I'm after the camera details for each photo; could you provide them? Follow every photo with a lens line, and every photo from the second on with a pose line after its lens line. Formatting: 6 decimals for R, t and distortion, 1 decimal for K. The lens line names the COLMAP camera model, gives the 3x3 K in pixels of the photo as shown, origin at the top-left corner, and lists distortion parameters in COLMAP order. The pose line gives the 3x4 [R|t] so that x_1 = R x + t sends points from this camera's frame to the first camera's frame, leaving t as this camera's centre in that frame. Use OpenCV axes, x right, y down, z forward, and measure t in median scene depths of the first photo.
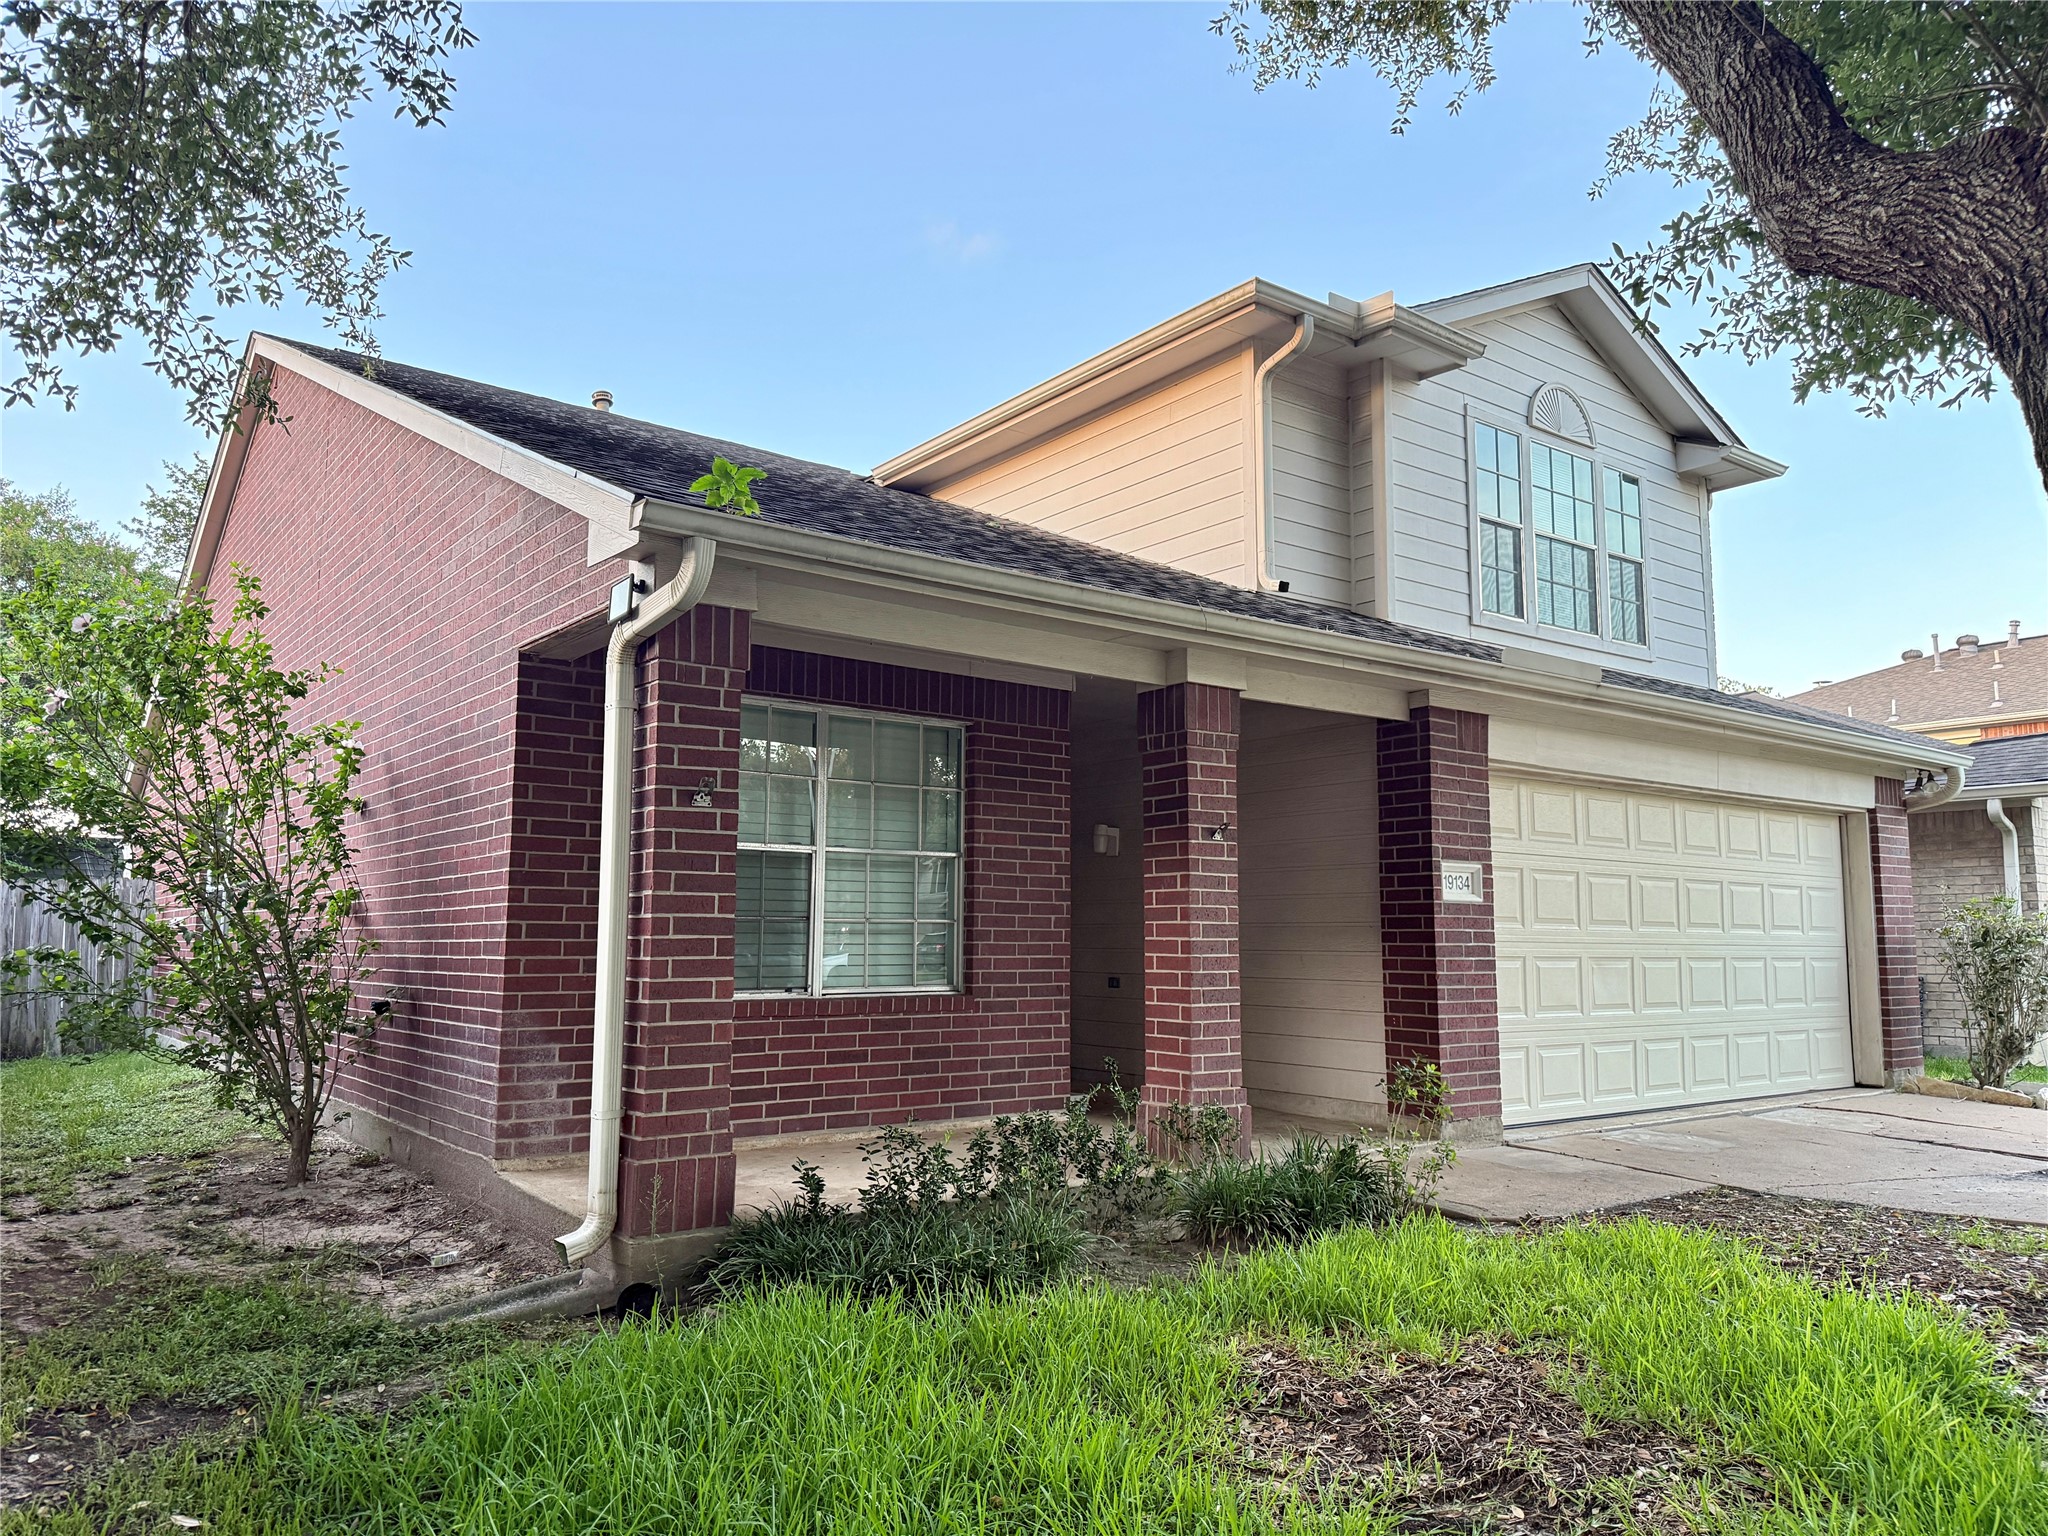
lens RADIAL K [[1418.4, 0, 1024.0], [0, 1418.4, 768.0], [0, 0, 1]] dist [0.155562, -0.263665]
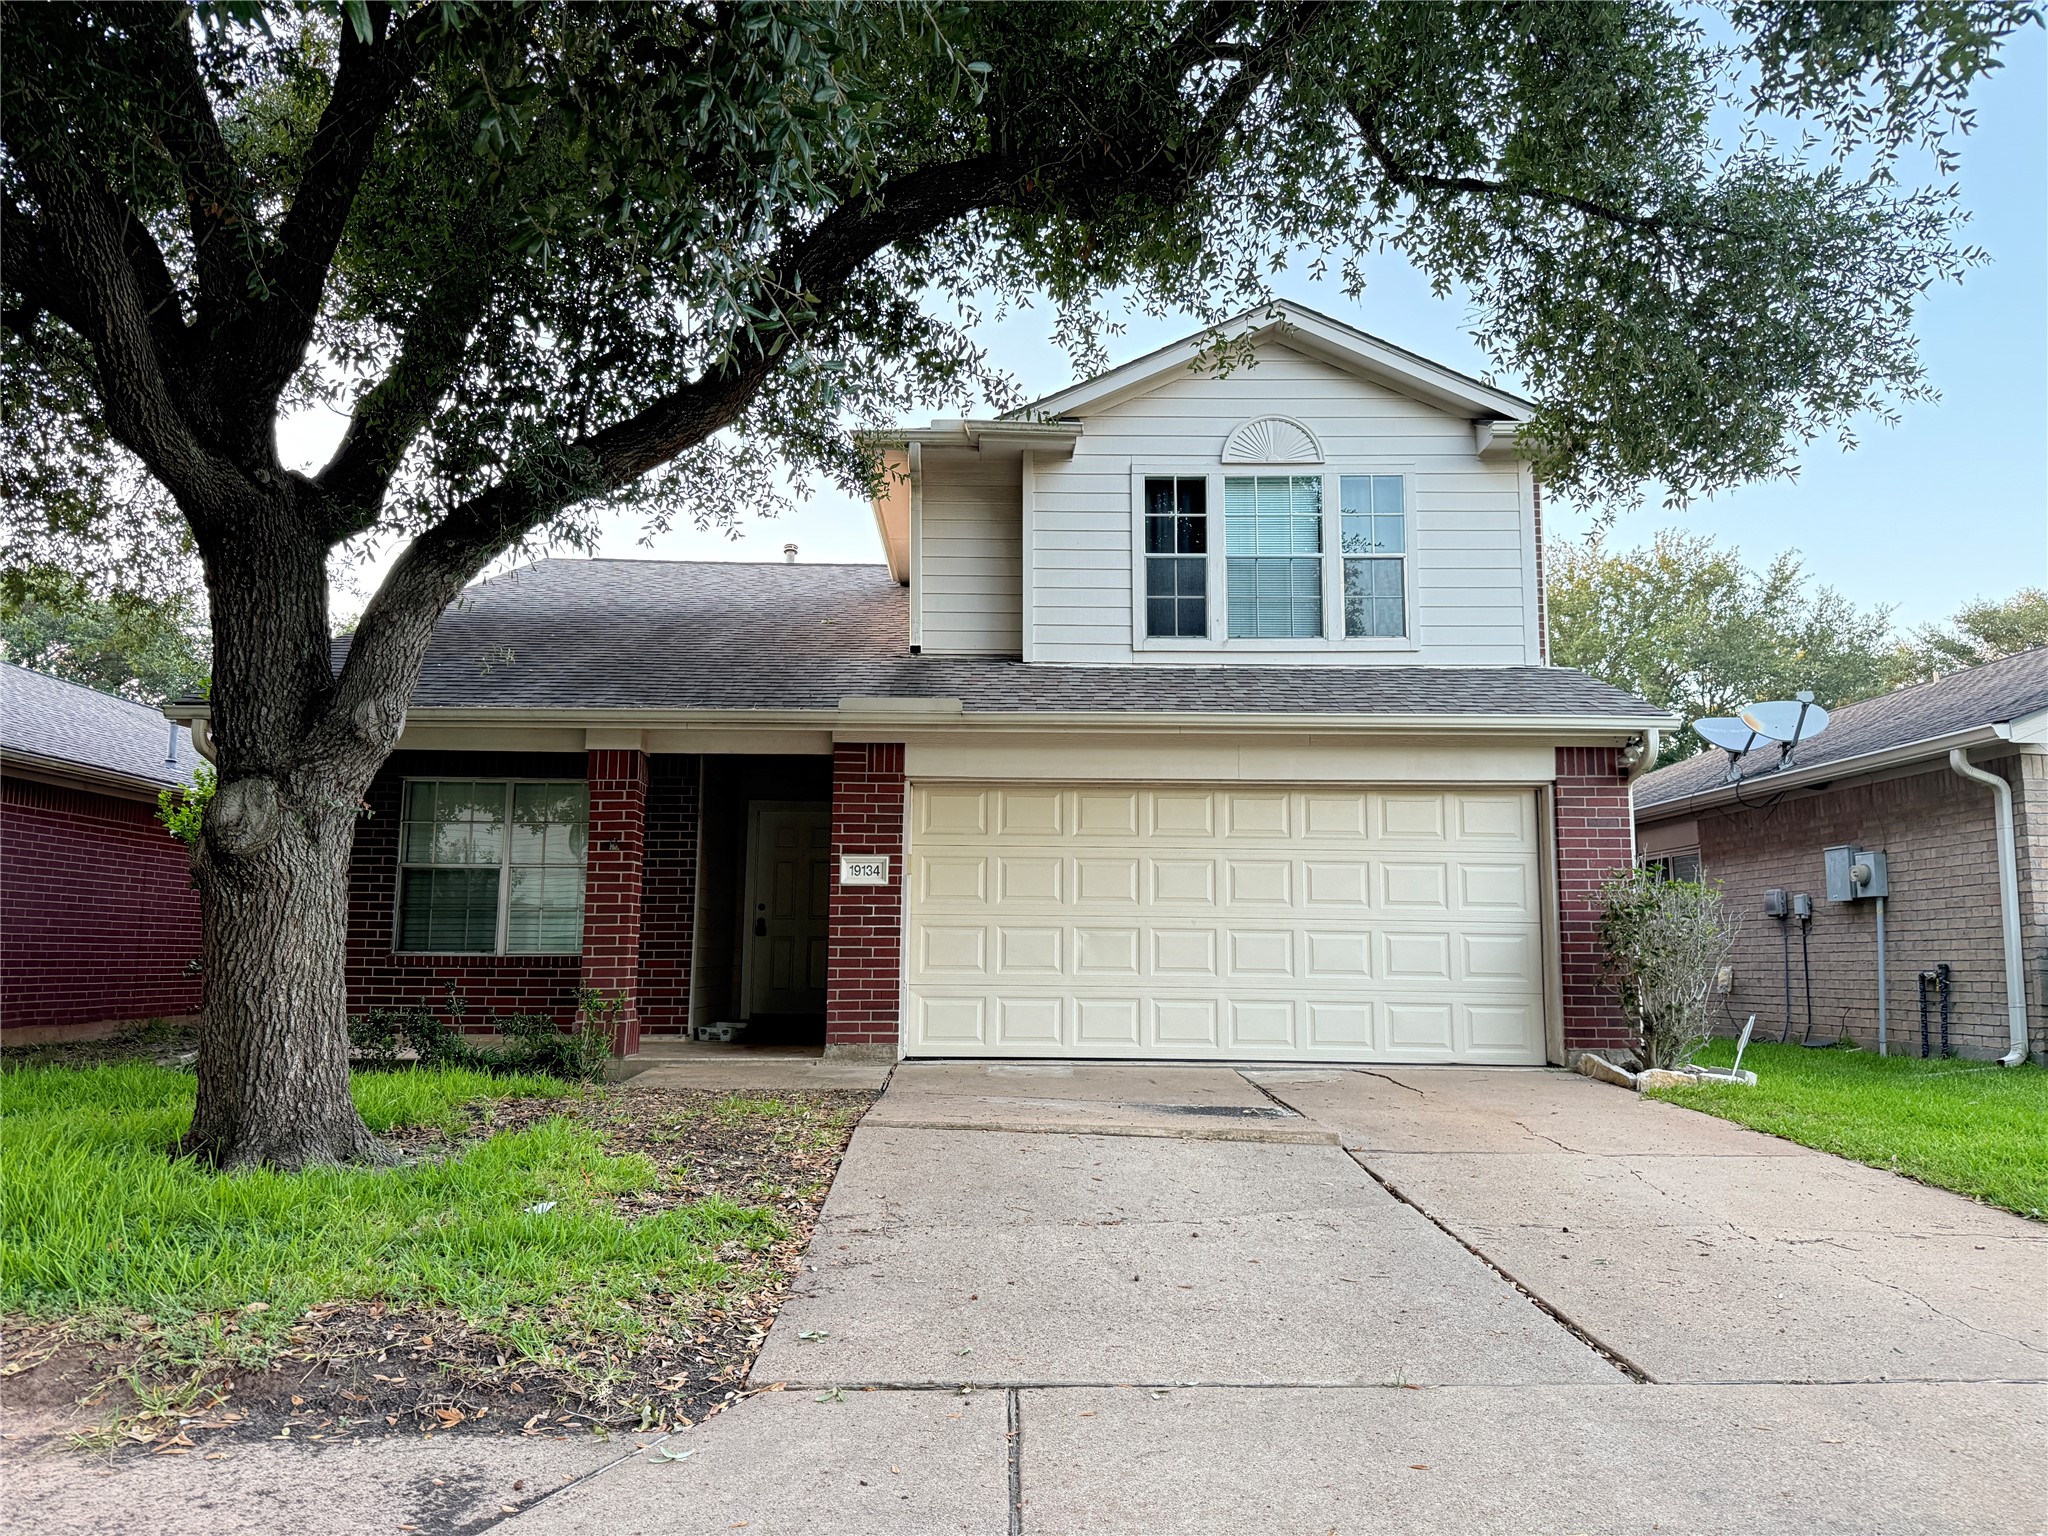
lens RADIAL K [[1418.4, 0, 1024.0], [0, 1418.4, 768.0], [0, 0, 1]] dist [0.155562, -0.263665]
pose [[0.808785, -0.078310, -0.582868, 1.195882], [0.068802, 0.996889, -0.038465, 0.044814], [0.584066, -0.008992, 0.811656, 0.002273]]
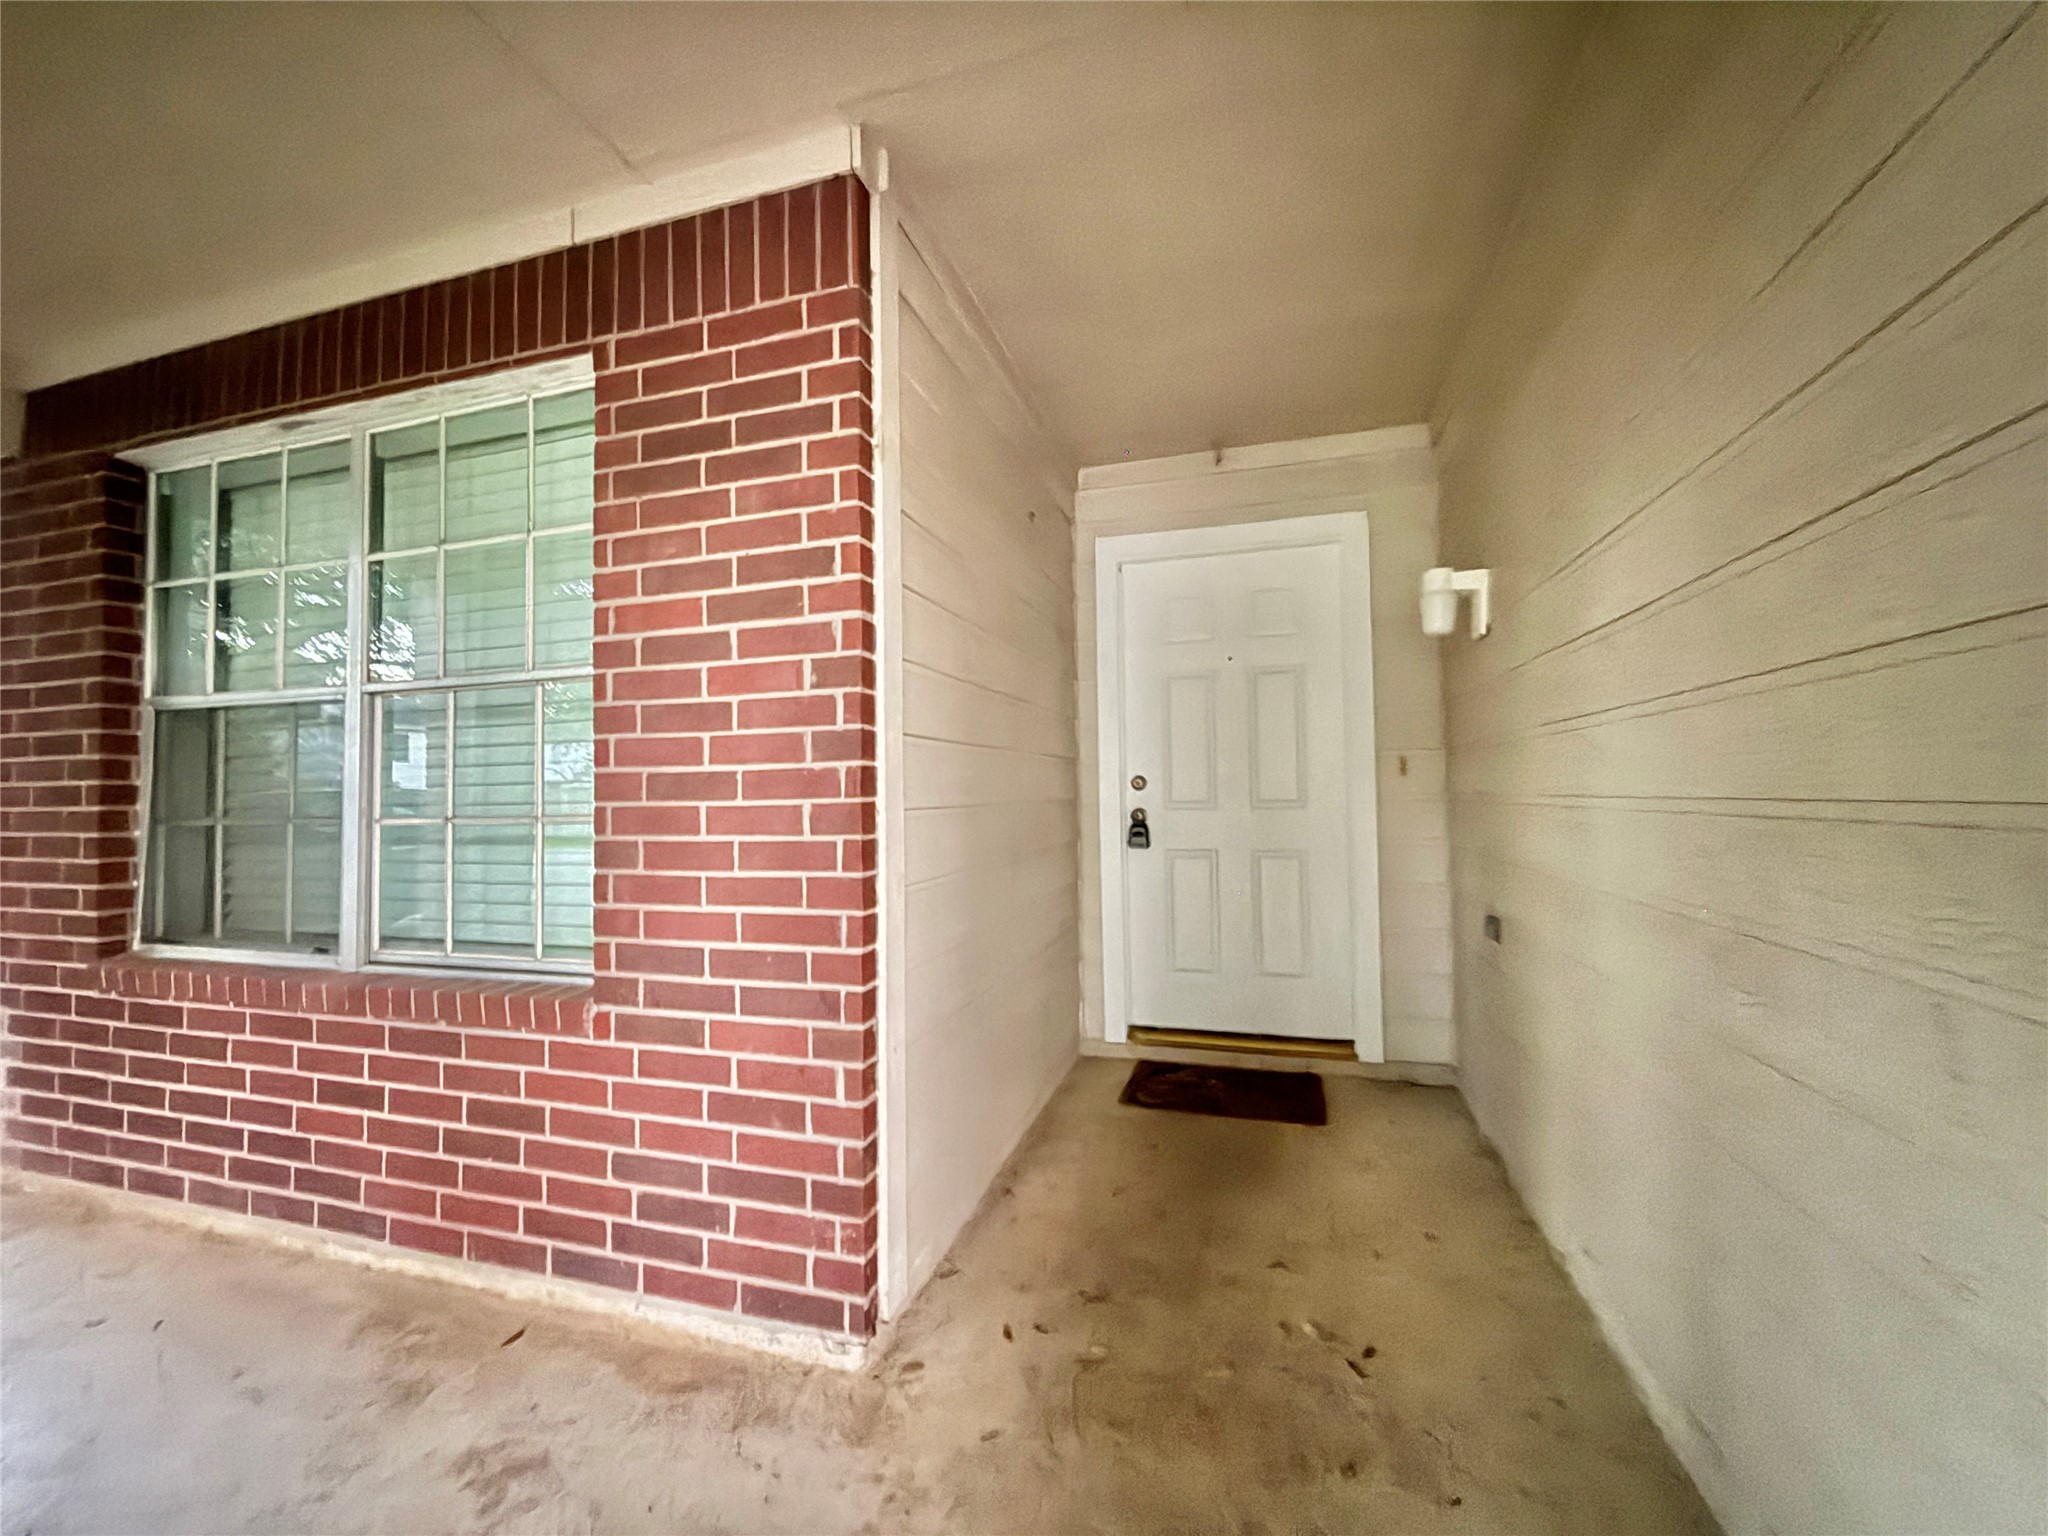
lens RADIAL K [[814.3, 0, 1021.8], [0, 814.3, 766.1], [0, 0, 1]] dist [-0.000859, 0.000055]
pose [[0.586968, -0.040957, -0.808573, 0.222978], [0.119201, 0.992207, 0.036273, 0.094339], [0.800787, -0.117673, 0.587276, 0.924605]]
